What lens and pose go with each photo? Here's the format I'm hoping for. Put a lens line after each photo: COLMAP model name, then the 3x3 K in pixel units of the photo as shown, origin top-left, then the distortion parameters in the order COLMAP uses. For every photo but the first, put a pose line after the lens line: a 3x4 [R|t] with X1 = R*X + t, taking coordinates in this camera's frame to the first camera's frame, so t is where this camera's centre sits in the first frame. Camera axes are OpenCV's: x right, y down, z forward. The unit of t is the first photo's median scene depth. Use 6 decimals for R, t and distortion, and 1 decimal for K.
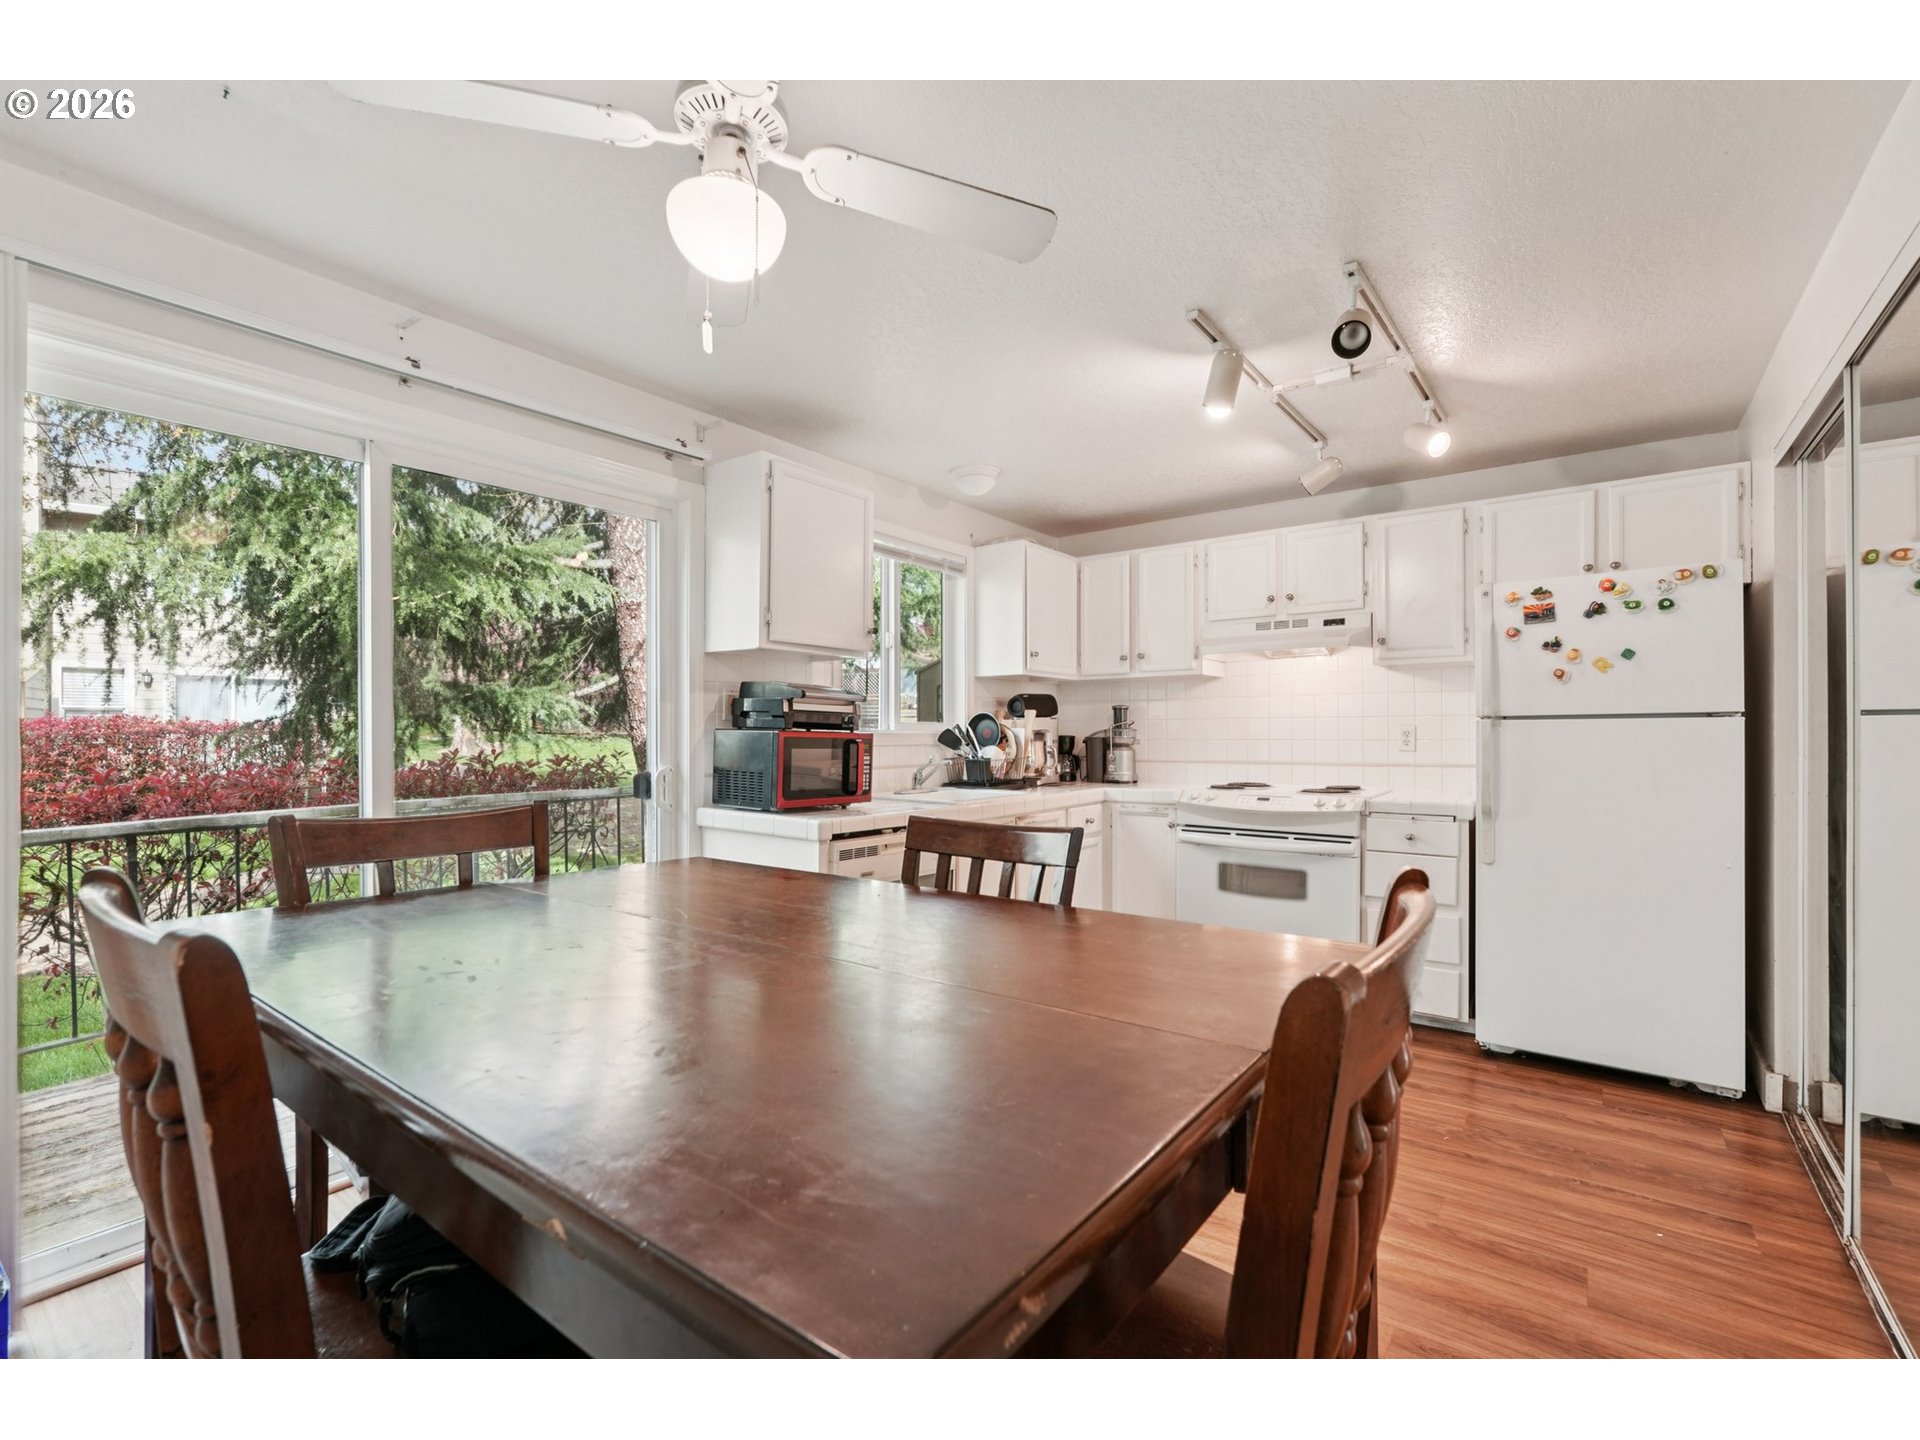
lens RADIAL K [[851.5, 0, 957.0], [0, 851.5, 733.7], [0, 0, 1]] dist [-0.007341, -0.000232]
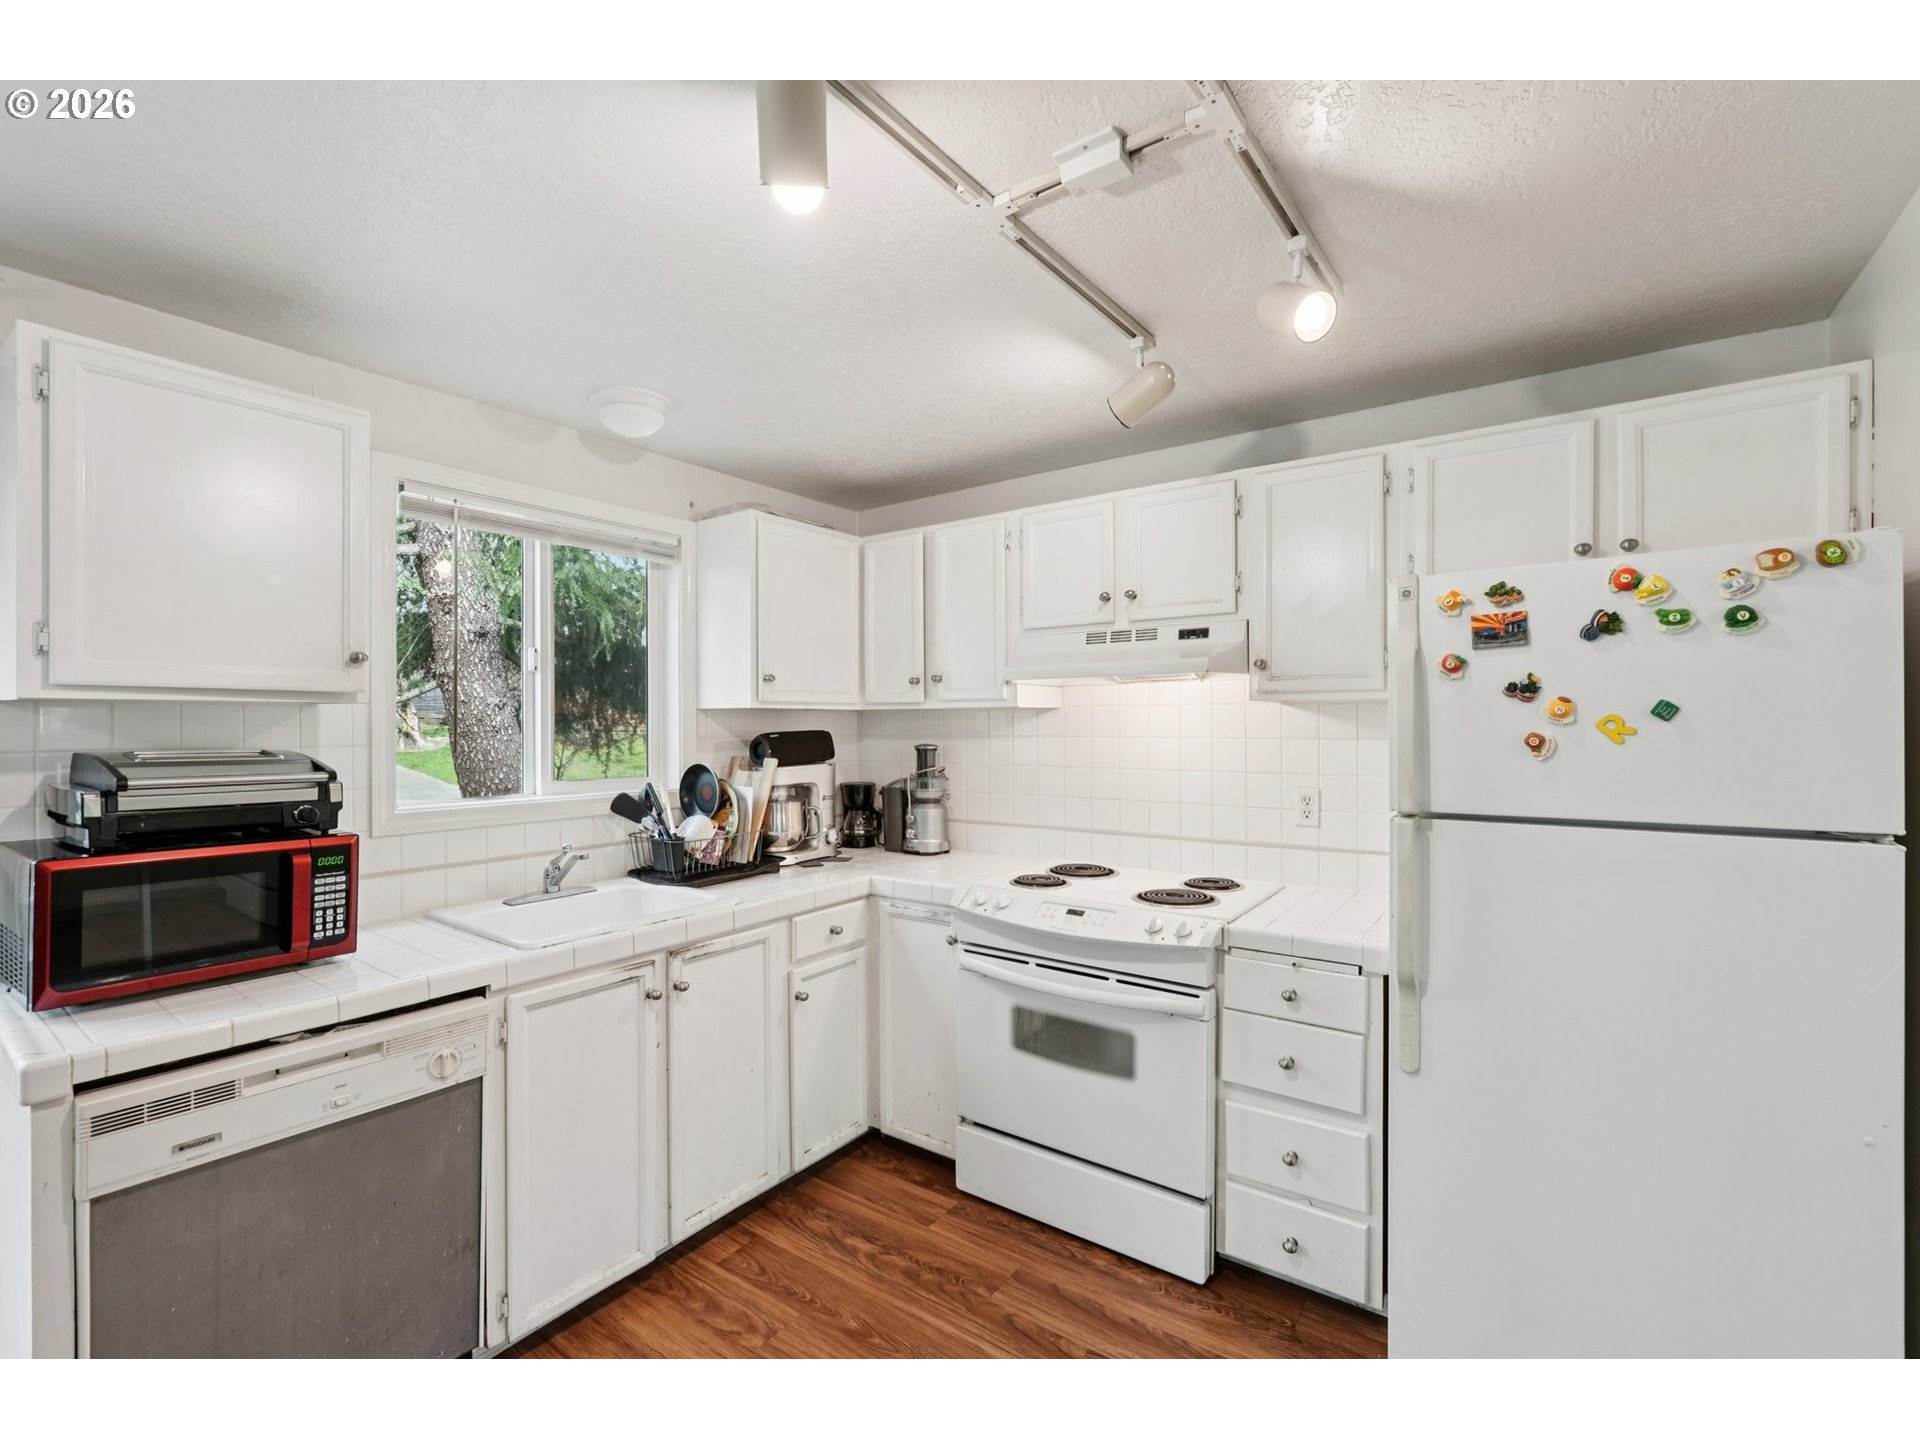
lens RADIAL K [[845.3, 0, 955.7], [0, 845.3, 727.4], [0, 0, 1]] dist [-0.012316, 0.004170]
pose [[0.999826, -0.001721, 0.018585, 0.272875], [0.001598, 0.999977, 0.006619, -0.070093], [-0.018596, -0.006589, 0.999805, 0.388610]]
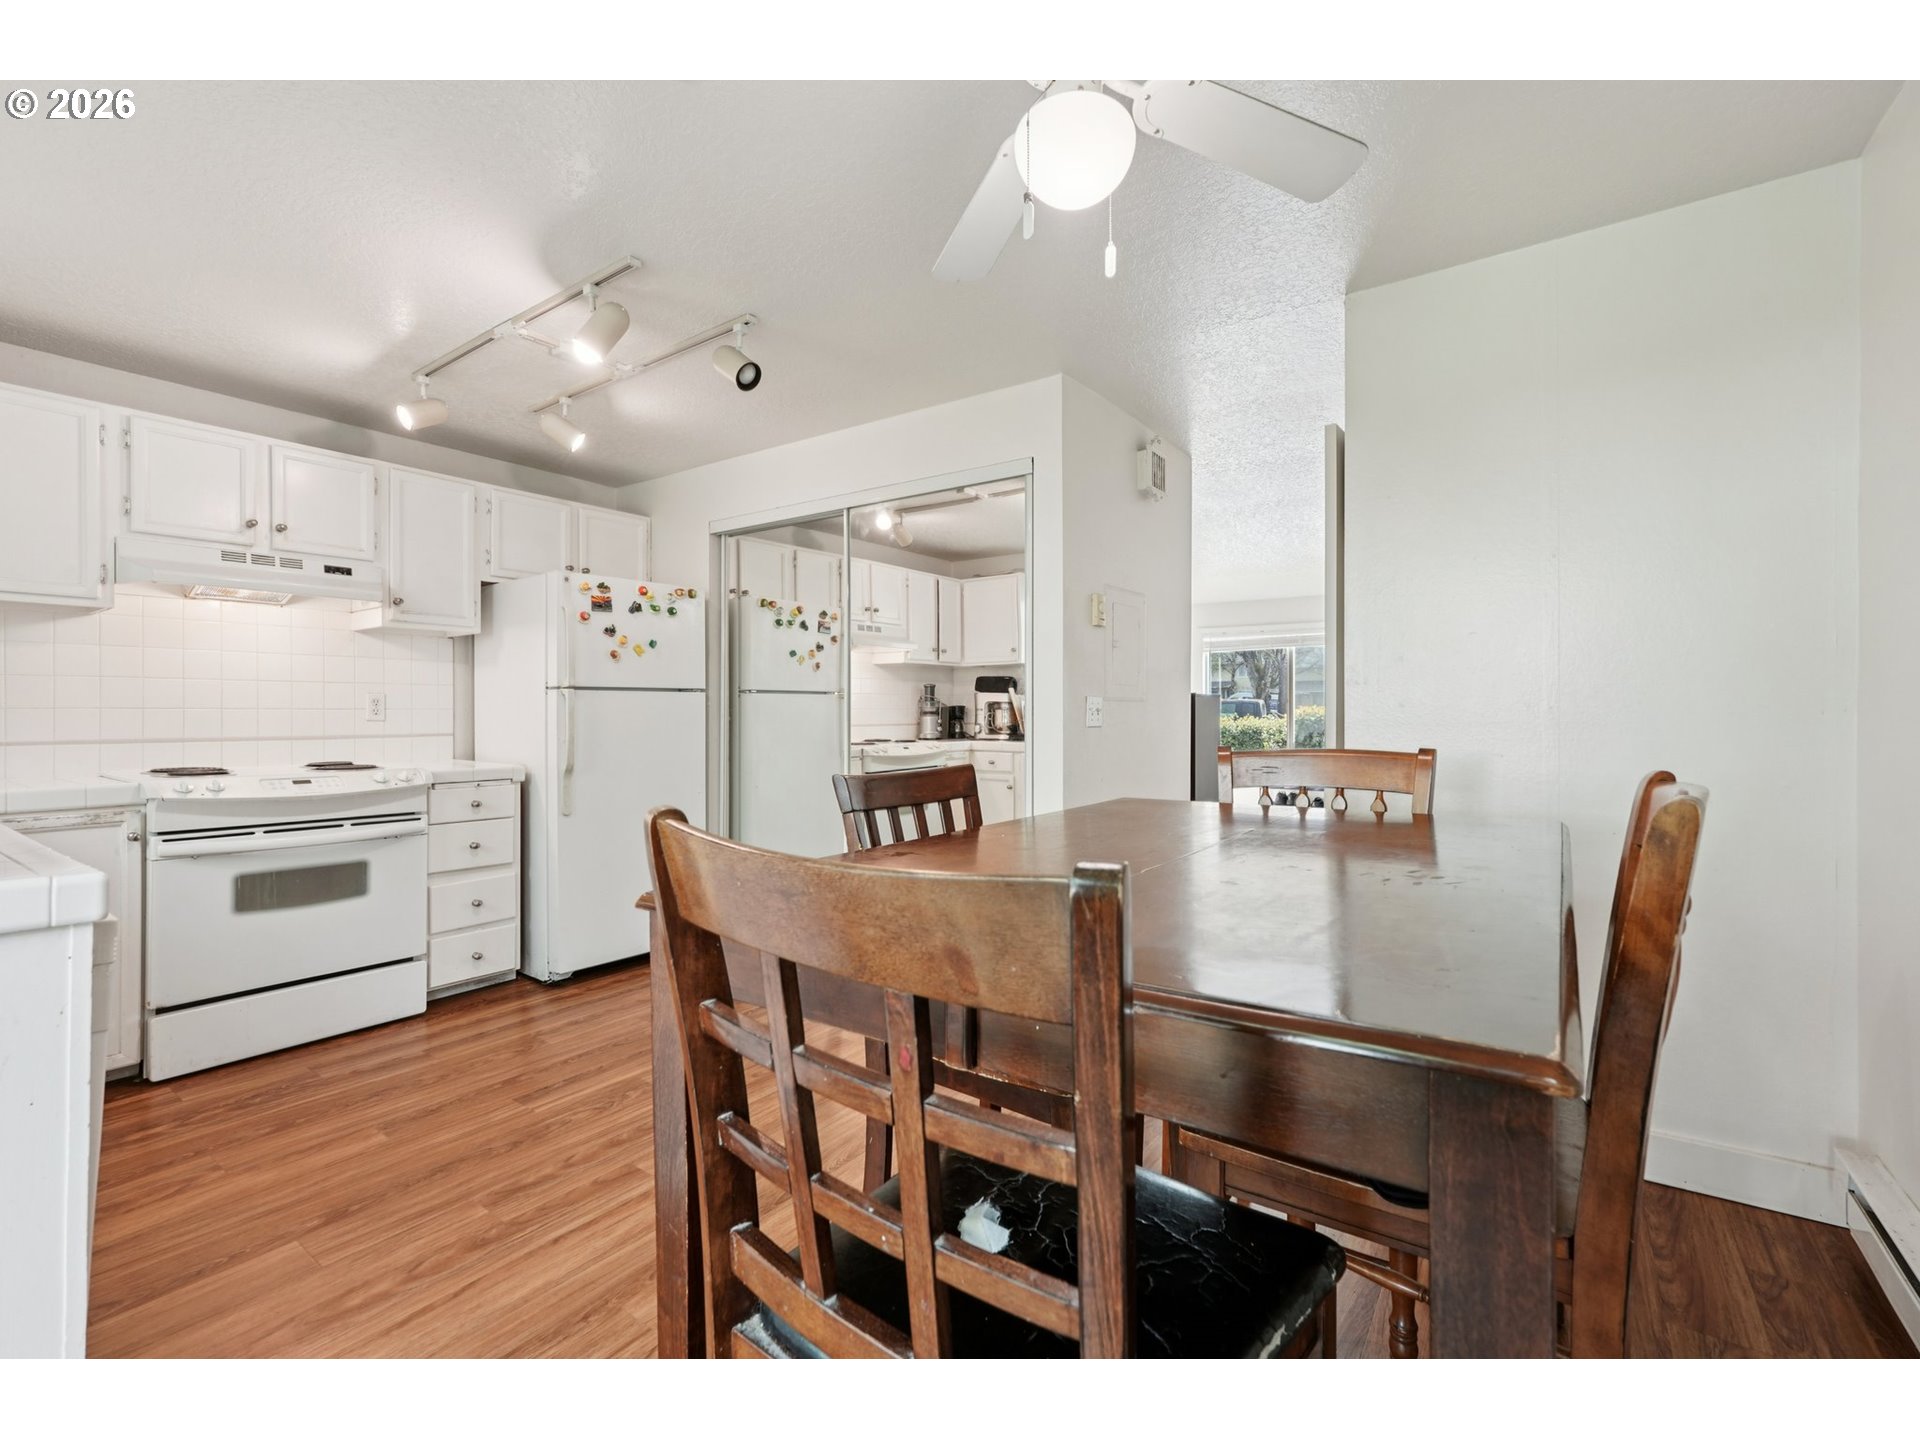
lens RADIAL K [[841.6, 0, 950.8], [0, 841.6, 710.7], [0, 0, 1]] dist [-0.011969, 0.006385]
pose [[-0.020340, 0.004774, 0.999782, -0.449959], [0.000969, 0.999988, -0.004755, 0.015820], [-0.999793, 0.000872, -0.020345, 0.439077]]
